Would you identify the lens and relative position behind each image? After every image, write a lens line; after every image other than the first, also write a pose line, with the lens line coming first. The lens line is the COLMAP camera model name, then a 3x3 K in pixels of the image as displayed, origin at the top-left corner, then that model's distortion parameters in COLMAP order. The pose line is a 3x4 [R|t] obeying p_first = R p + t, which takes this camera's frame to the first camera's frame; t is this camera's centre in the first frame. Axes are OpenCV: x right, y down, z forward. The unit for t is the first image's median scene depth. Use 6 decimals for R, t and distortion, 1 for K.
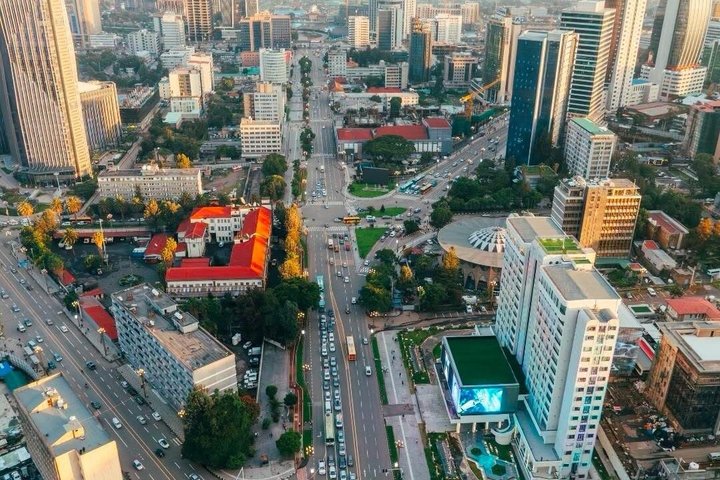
lens RADIAL K [[631.2, 0, 360.0], [0, 631.2, 240.0], [0, 0, 1]] dist [-0.016647, -0.012381]
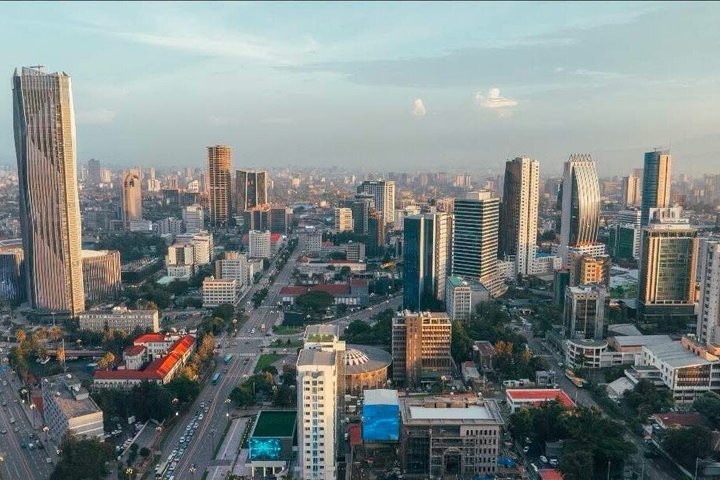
lens RADIAL K [[584.1, 0, 360.0], [0, 584.1, 240.0], [0, 0, 1]] dist [-0.013114, -0.010782]
pose [[0.998245, 0.003047, -0.059135, 0.247300], [-0.020071, 0.956965, -0.289508, 0.092941], [0.055708, 0.290187, 0.955347, -0.192795]]
